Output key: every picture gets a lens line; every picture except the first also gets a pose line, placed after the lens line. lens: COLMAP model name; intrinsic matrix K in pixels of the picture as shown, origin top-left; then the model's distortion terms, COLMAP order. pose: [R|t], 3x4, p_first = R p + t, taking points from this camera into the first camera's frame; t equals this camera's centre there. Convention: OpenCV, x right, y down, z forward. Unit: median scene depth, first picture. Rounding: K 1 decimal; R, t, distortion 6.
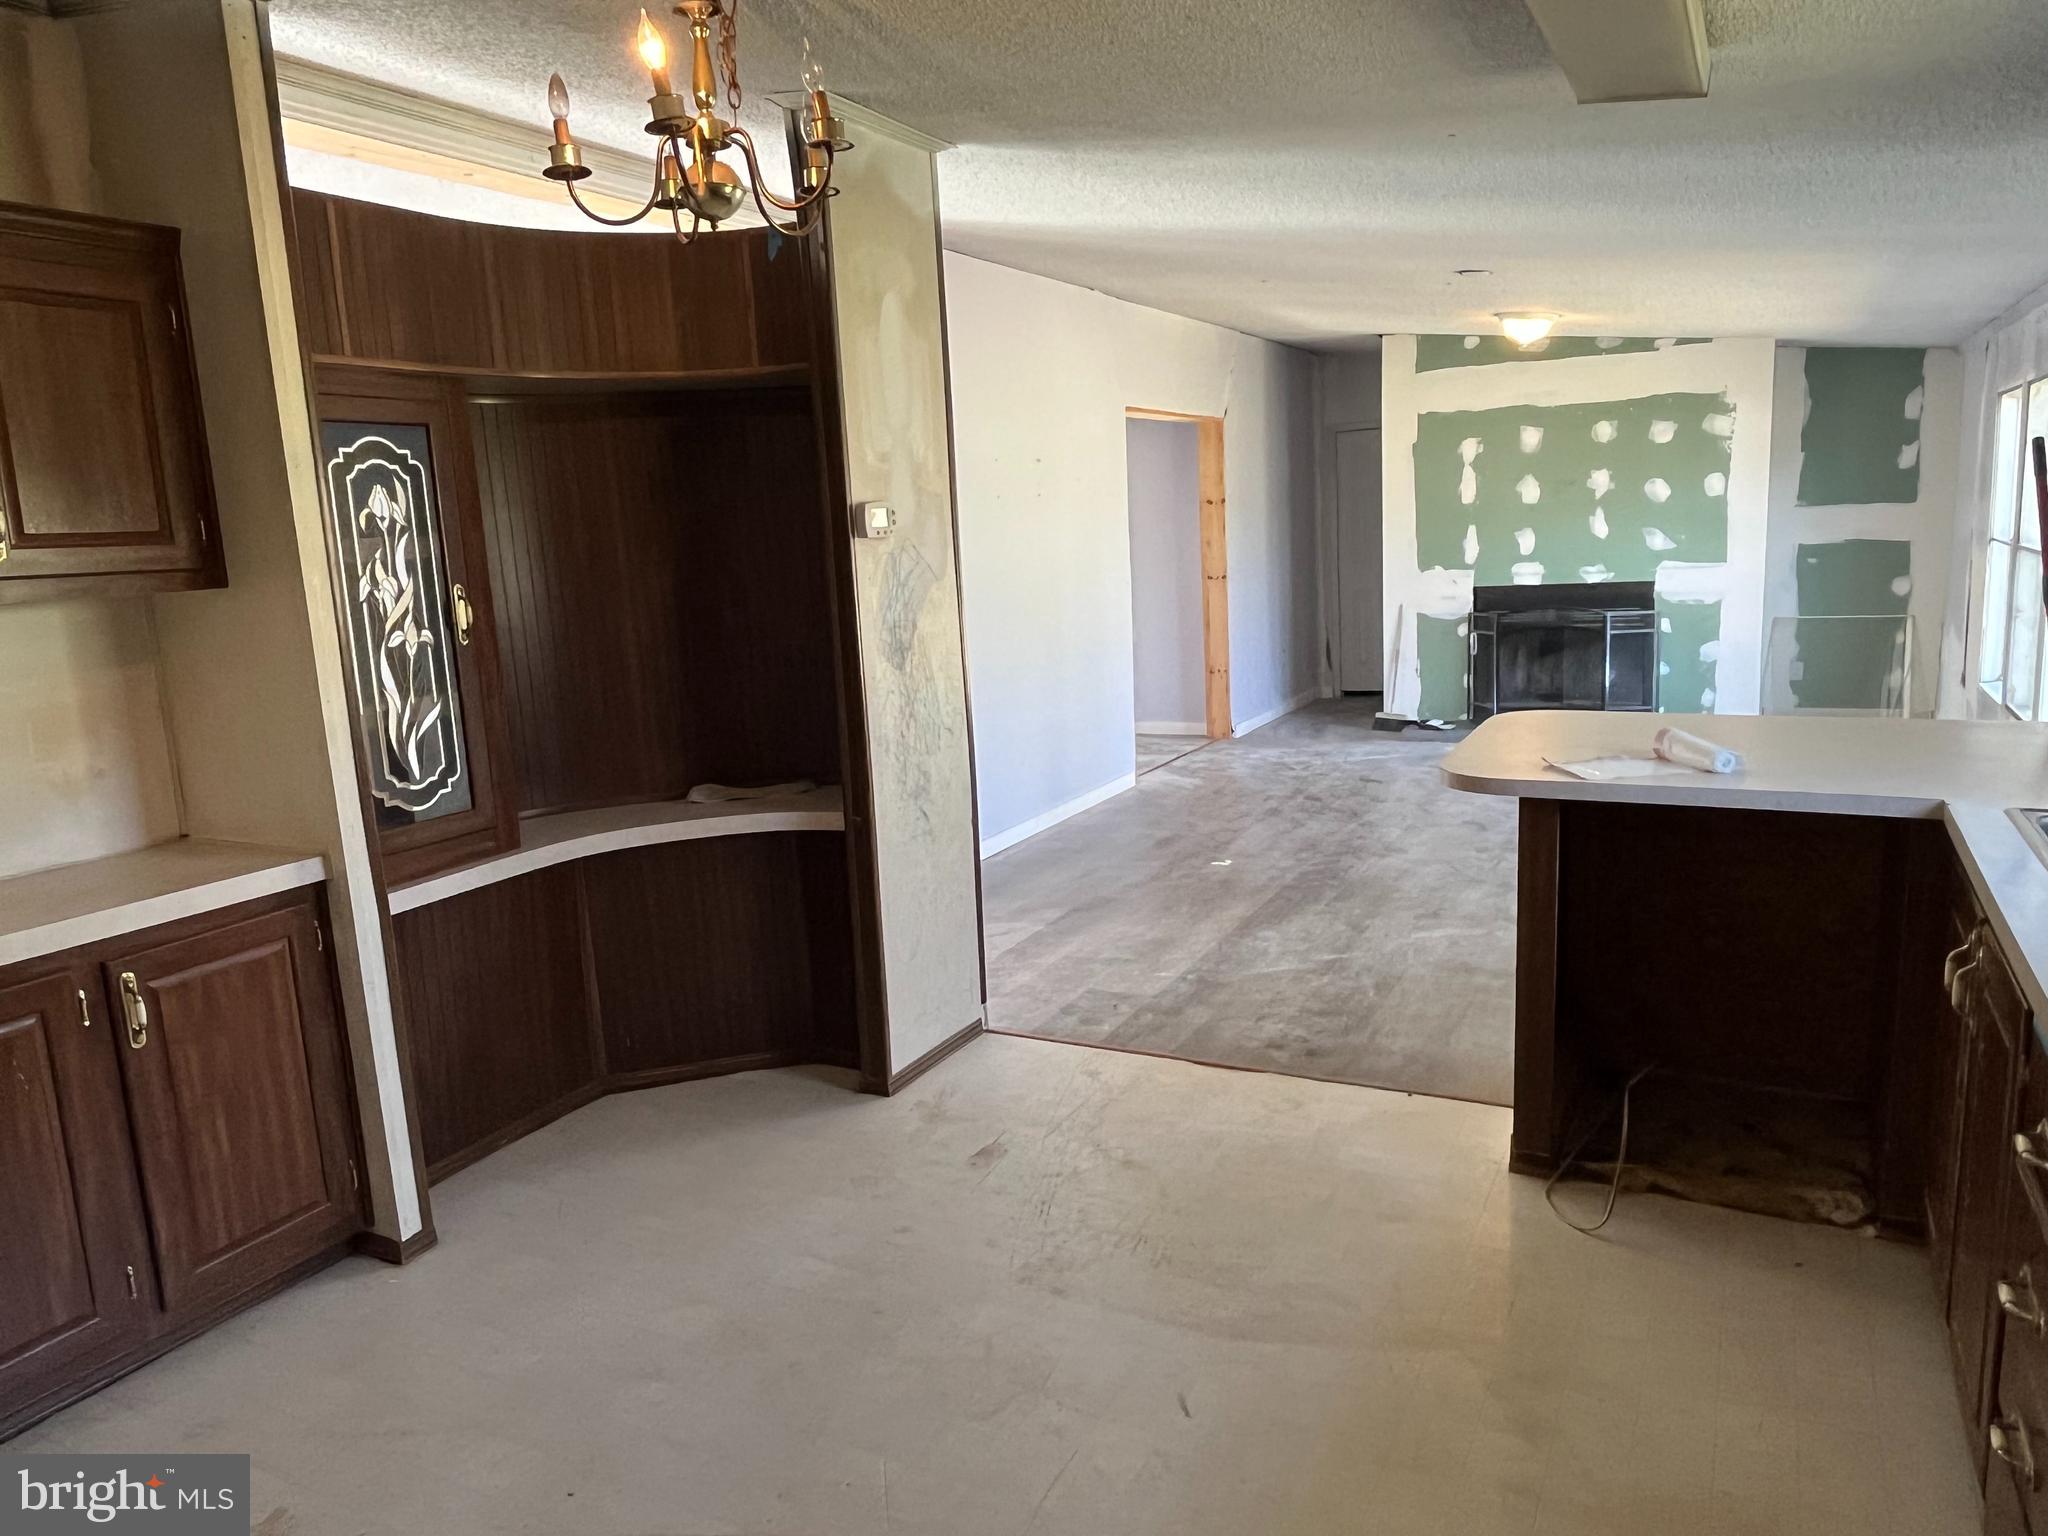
lens RADIAL K [[1359.1, 0, 1022.5], [0, 1359.1, 763.8], [0, 0, 1]] dist [0.011317, -0.002155]
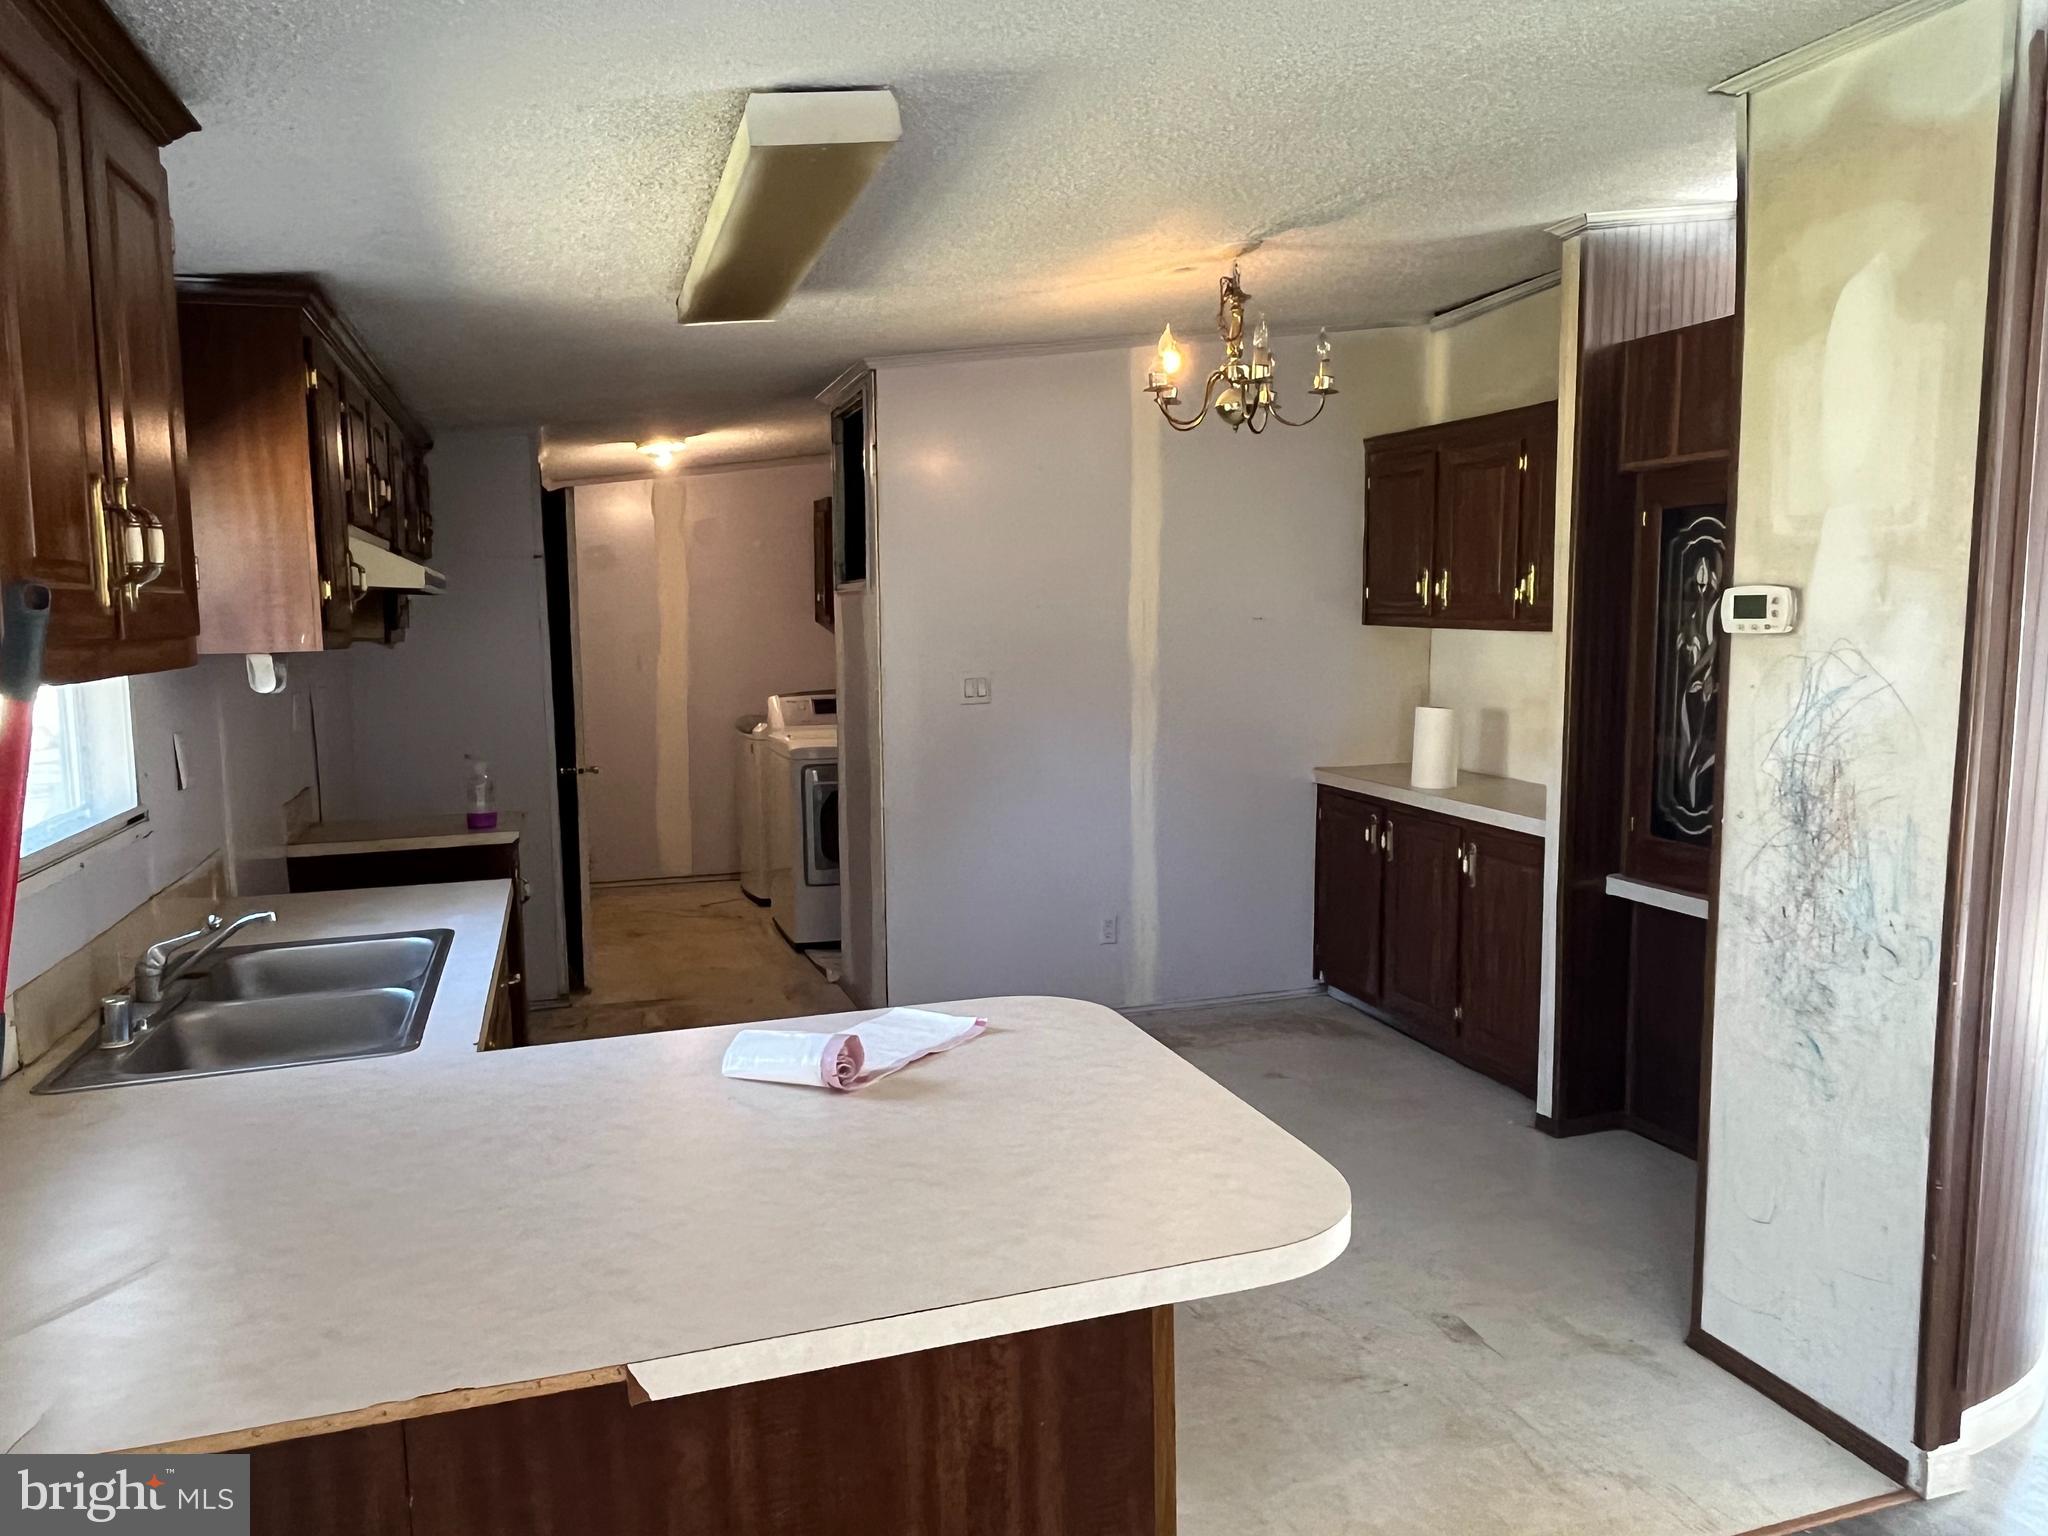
lens RADIAL K [[1359.1, 0, 1021.5], [0, 1359.1, 759.3], [0, 0, 1]] dist [0.011317, -0.002155]
pose [[-0.674697, 0.140196, -0.724658, 0.681743], [-0.088379, 0.959386, 0.267894, -0.252650], [0.732785, 0.244792, -0.634905, 1.142255]]
